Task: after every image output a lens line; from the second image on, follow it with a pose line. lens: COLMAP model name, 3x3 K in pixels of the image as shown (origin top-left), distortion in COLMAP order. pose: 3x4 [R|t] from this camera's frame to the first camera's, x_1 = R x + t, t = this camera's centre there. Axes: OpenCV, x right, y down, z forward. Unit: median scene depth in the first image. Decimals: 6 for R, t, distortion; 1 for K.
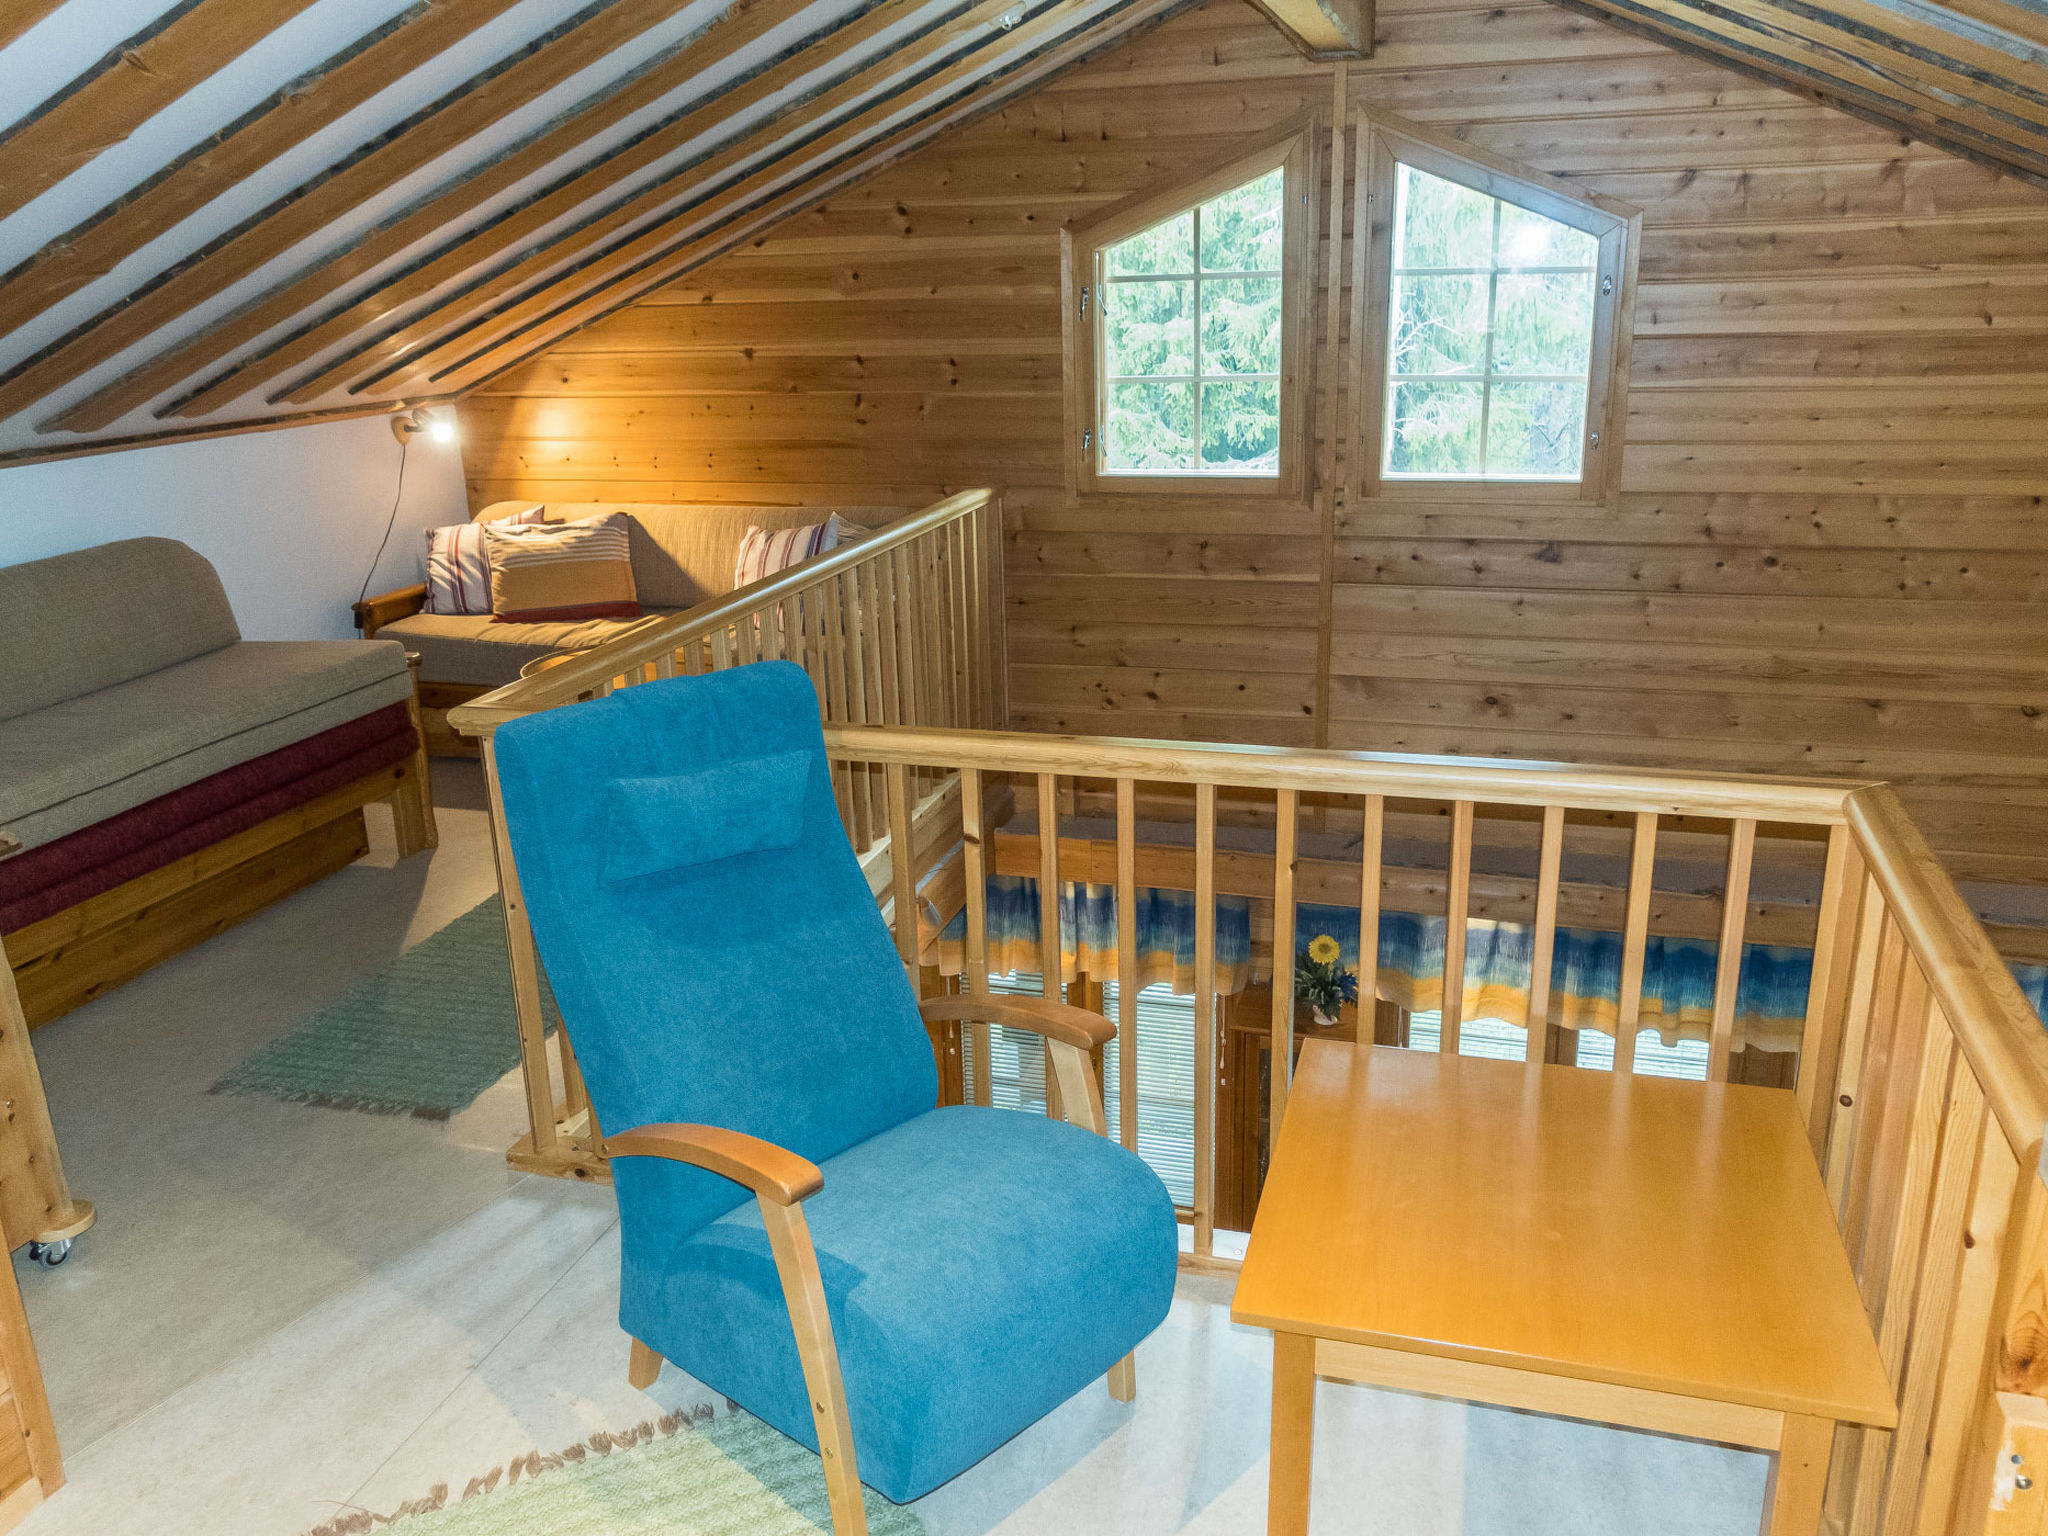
lens RADIAL K [[1594.3, 0, 1033.2], [0, 1594.3, 768.6], [0, 0, 1]] dist [0.007529, -0.001817]
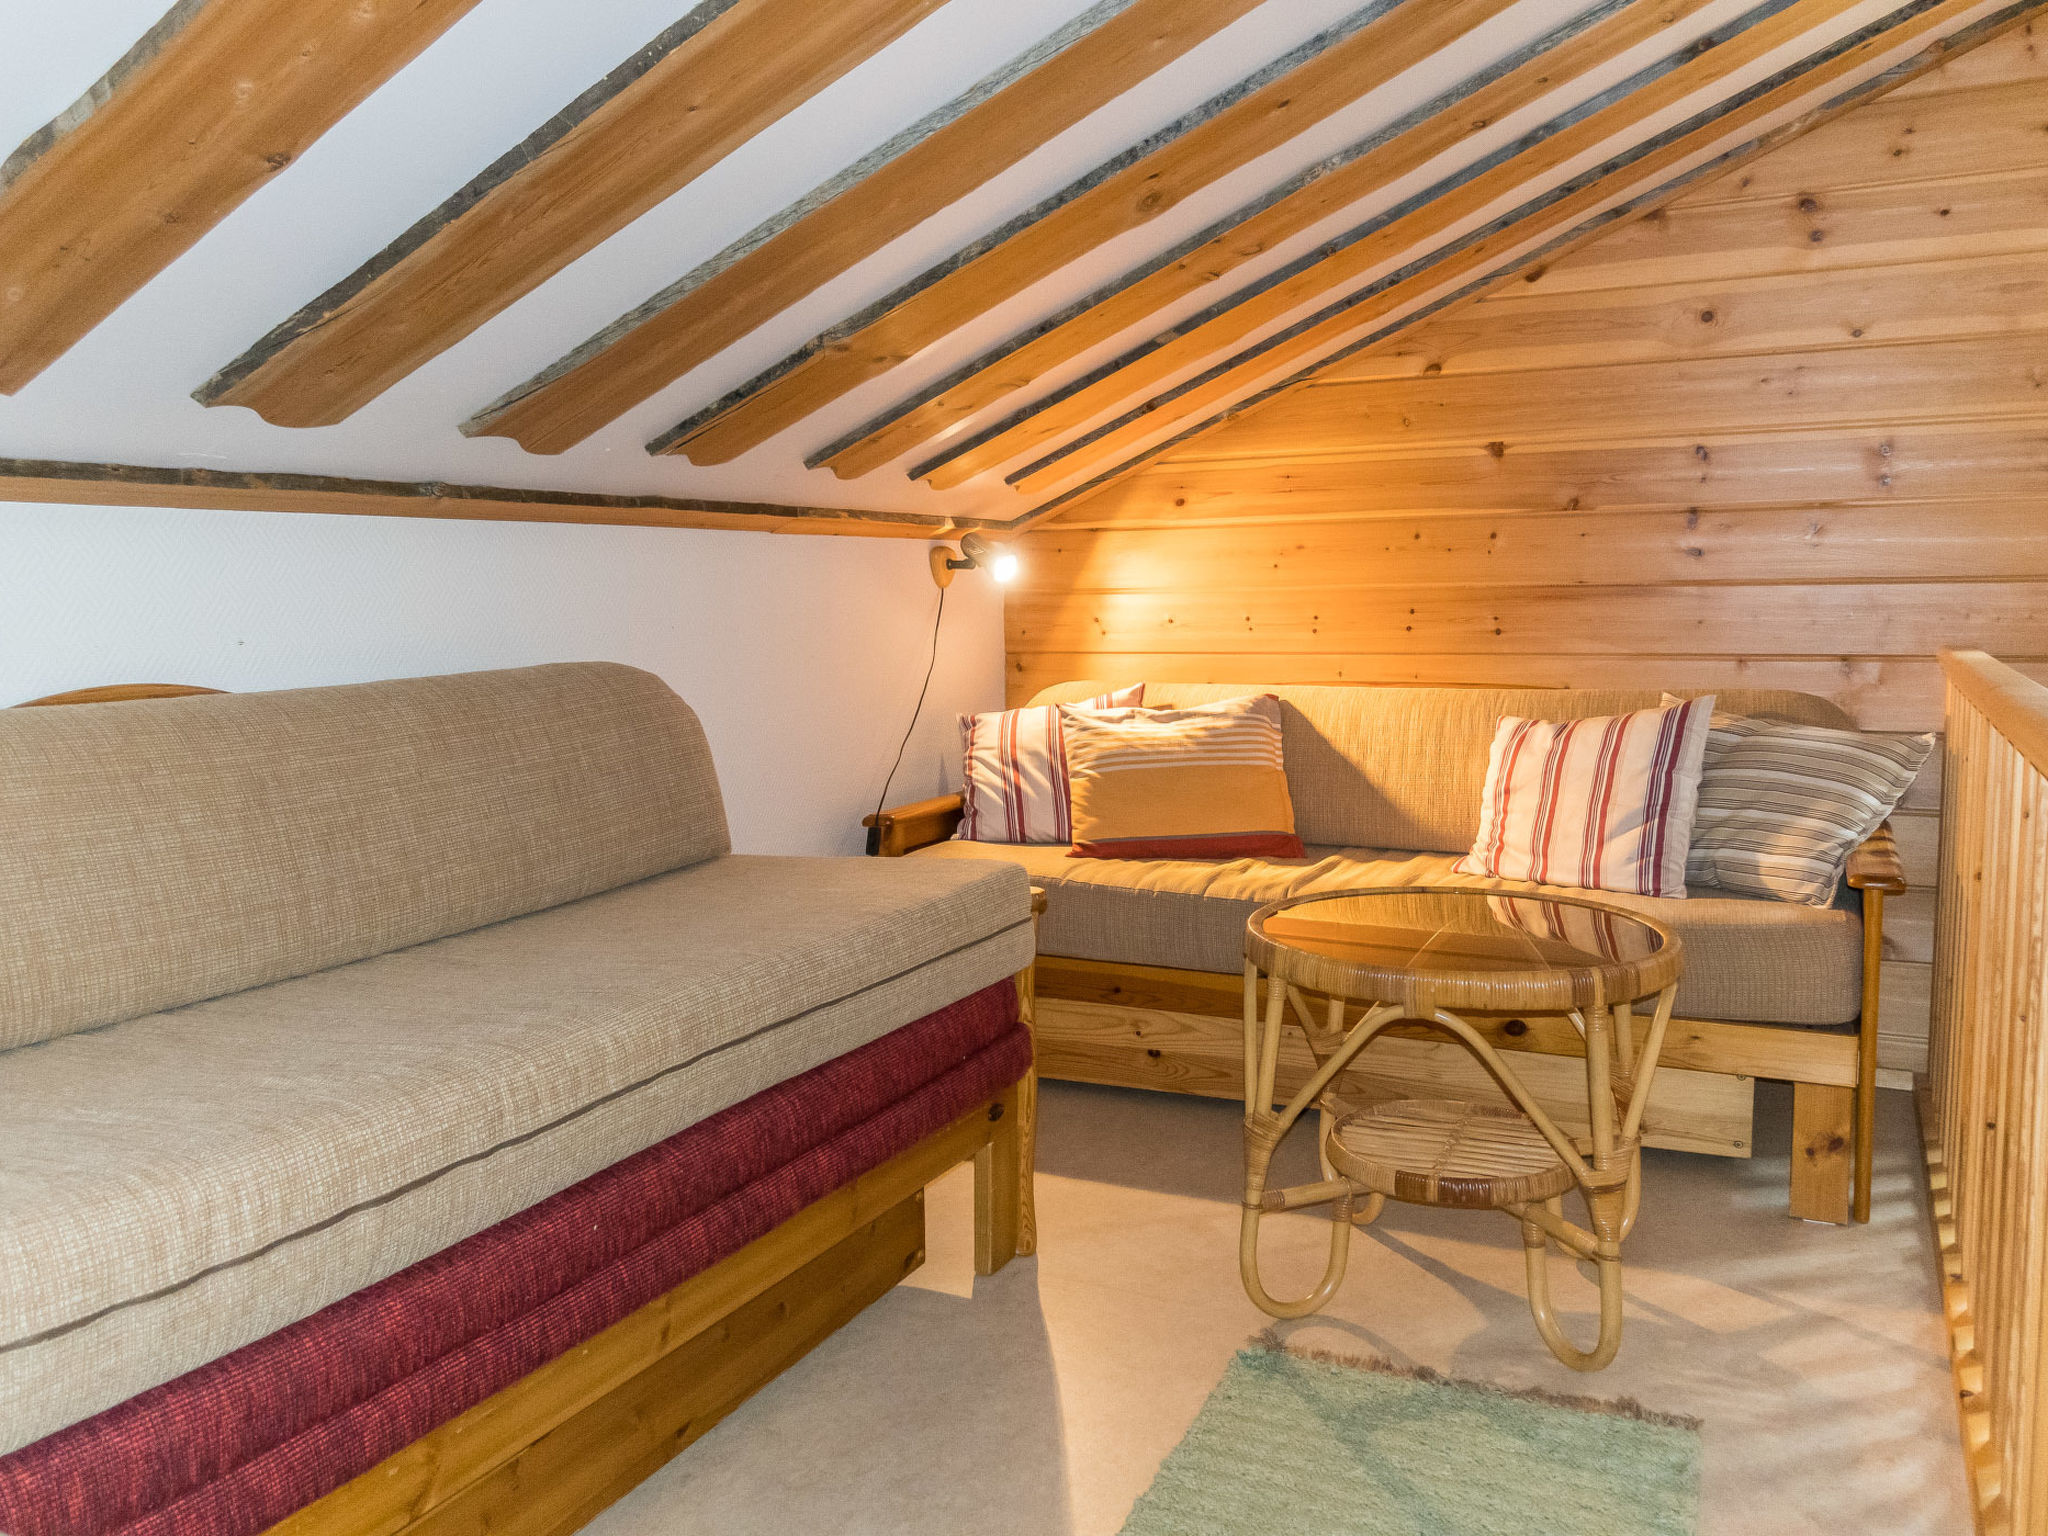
lens RADIAL K [[1594.3, 0, 1033.2], [0, 1594.3, 768.6], [0, 0, 1]] dist [0.007529, -0.001817]
pose [[0.984917, 0.032270, -0.169991, -0.249159], [-0.064112, 0.980586, -0.185312, -0.009575], [0.160711, 0.193415, 0.967865, 0.391408]]
